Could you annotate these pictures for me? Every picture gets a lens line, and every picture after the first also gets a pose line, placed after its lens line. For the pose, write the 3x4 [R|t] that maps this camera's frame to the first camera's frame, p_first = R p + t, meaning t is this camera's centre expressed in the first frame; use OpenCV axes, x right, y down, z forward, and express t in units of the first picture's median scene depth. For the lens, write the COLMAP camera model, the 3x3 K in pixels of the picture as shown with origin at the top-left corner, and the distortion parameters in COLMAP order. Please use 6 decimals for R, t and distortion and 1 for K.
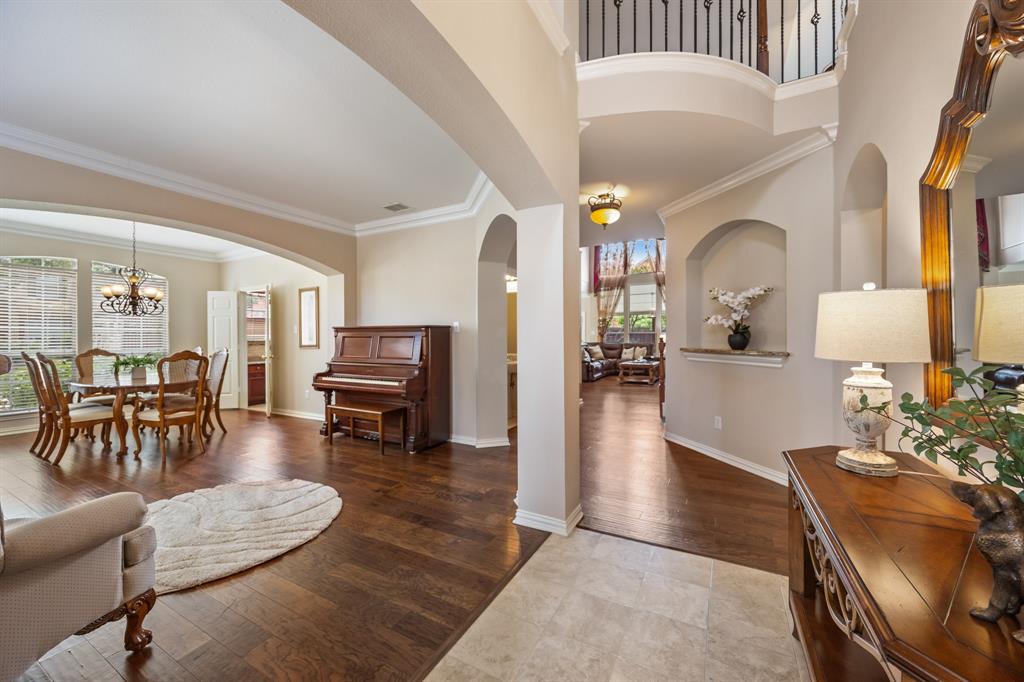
lens RADIAL K [[397.3, 0, 510.2], [0, 397.3, 335.9], [0, 0, 1]] dist [-0.000124, 0.000057]
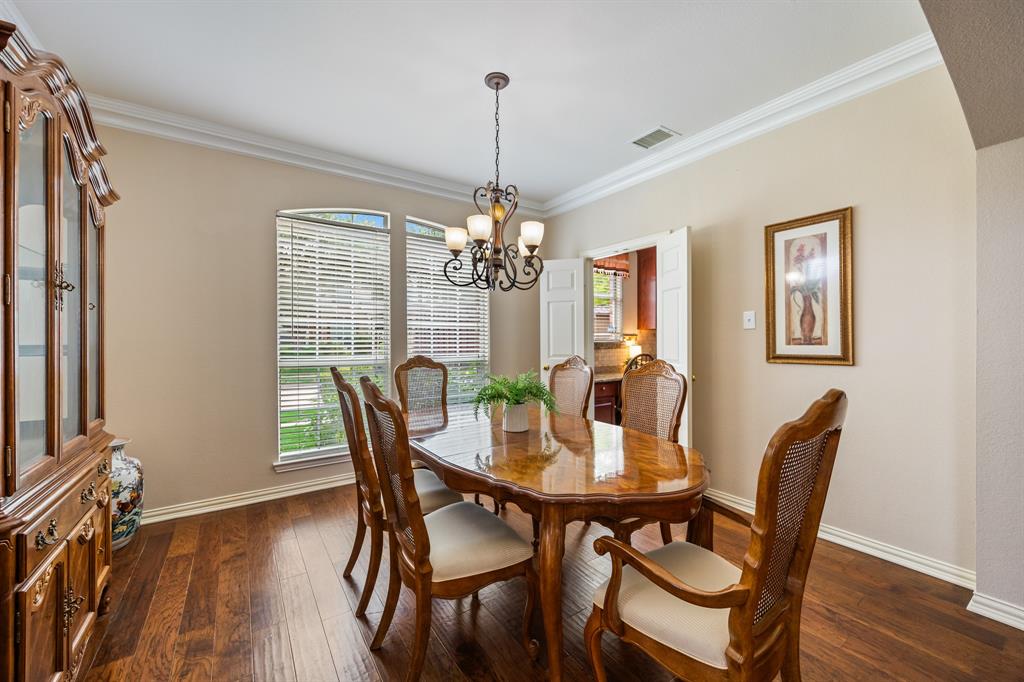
lens RADIAL K [[397.3, 0, 510.5], [0, 397.3, 337.0], [0, 0, 1]] dist [-0.000124, 0.000057]
pose [[0.894563, -0.000253, -0.446942, -0.607422], [0.004684, 0.999950, 0.008808, -0.000385], [0.446917, -0.009973, 0.894520, 0.493382]]
